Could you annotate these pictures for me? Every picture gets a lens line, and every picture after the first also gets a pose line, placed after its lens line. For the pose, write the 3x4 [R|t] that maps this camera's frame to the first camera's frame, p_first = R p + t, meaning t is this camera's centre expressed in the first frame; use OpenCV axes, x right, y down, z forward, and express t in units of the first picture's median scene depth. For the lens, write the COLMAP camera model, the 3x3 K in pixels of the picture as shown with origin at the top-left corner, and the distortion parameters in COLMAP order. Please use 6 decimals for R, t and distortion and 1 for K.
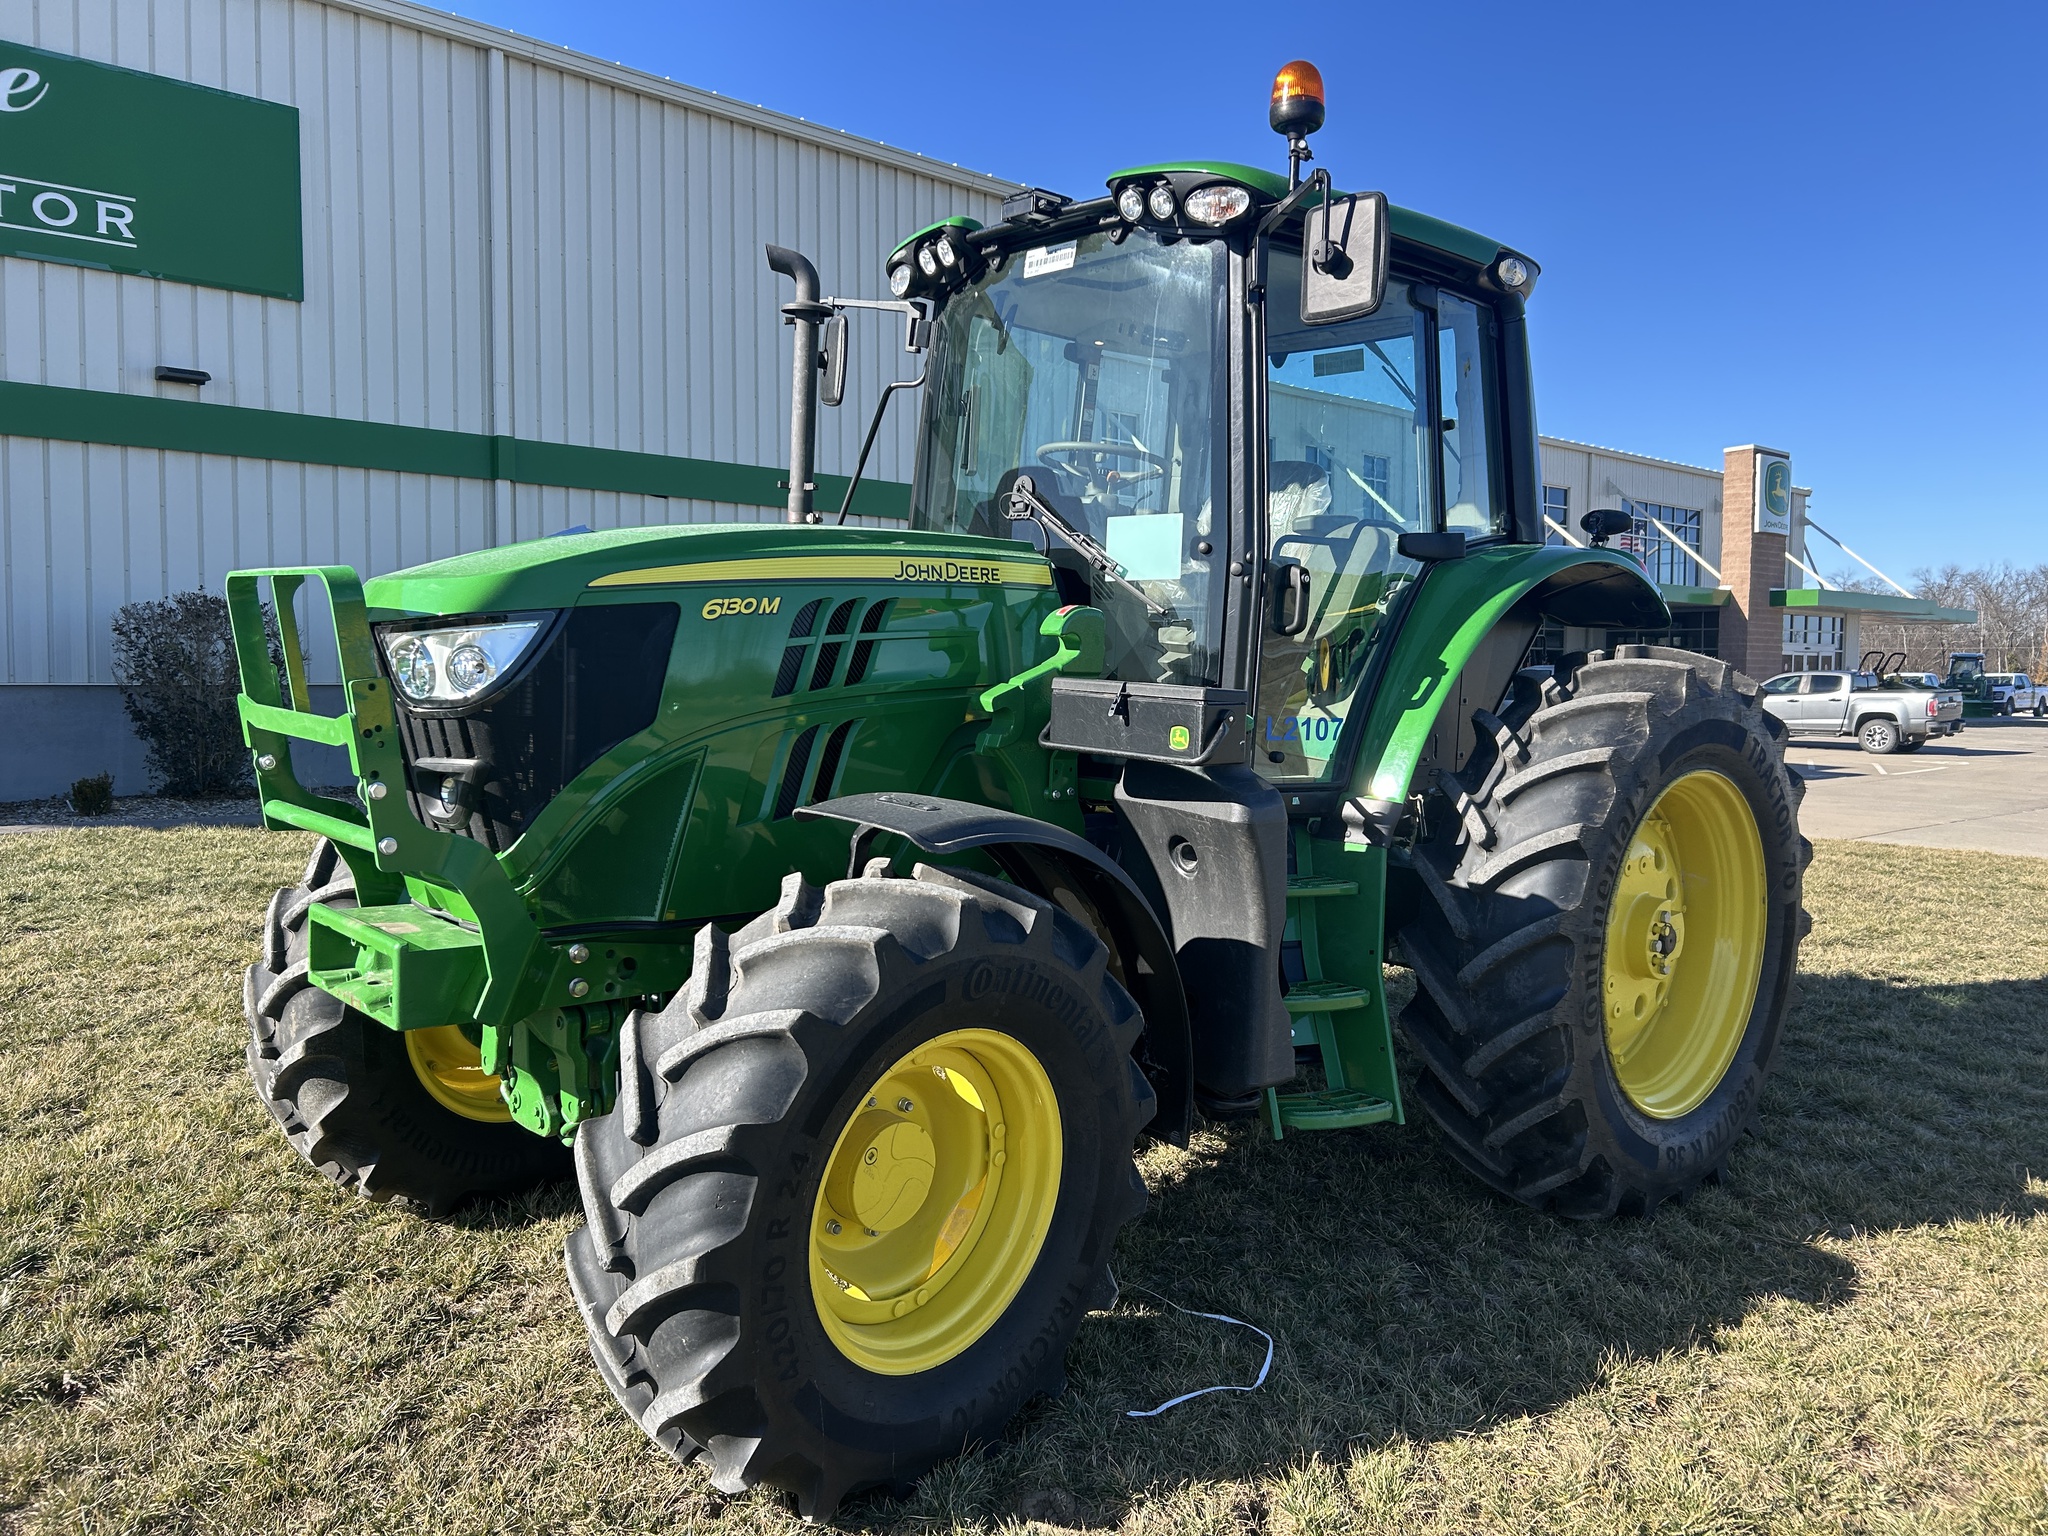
lens RADIAL K [[1537.5, 0, 1026.2], [0, 1537.5, 767.3], [0, 0, 1]] dist [0.038388, -0.030012]
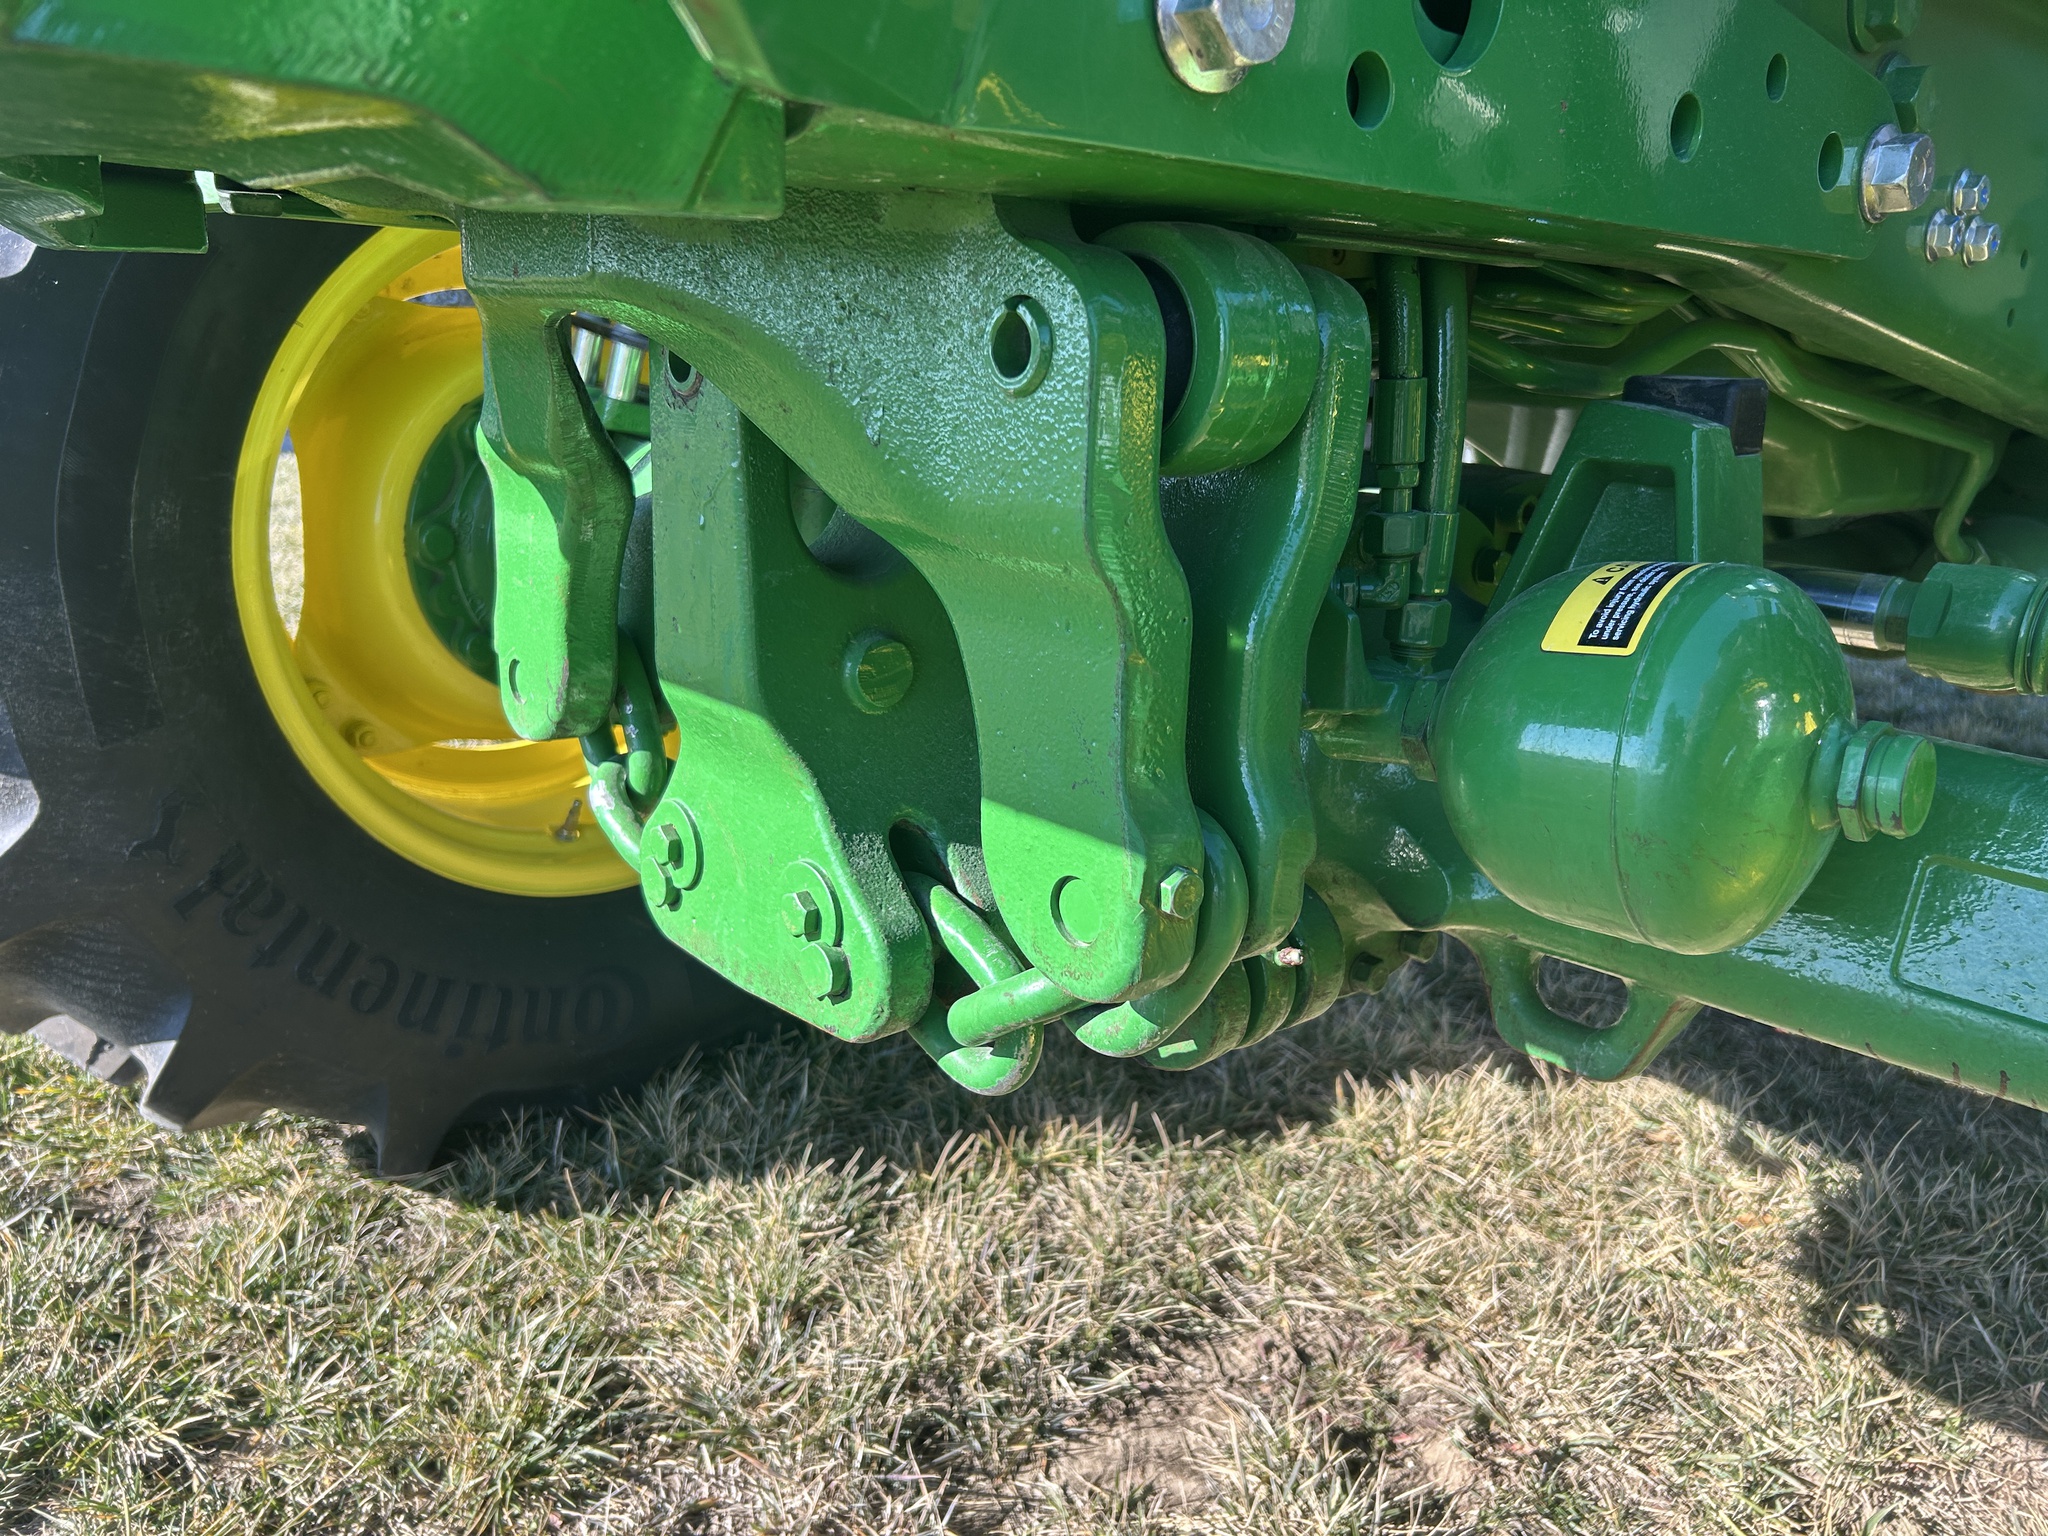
lens RADIAL K [[1537.5, 0, 1023.4], [0, 1537.5, 770.7], [0, 0, 1]] dist [0.038388, -0.030012]
pose [[0.999960, -0.000907, -0.008871, -0.243488], [0.002515, 0.983115, 0.182972, 0.144472], [0.008555, -0.182987, 0.983078, 0.690736]]
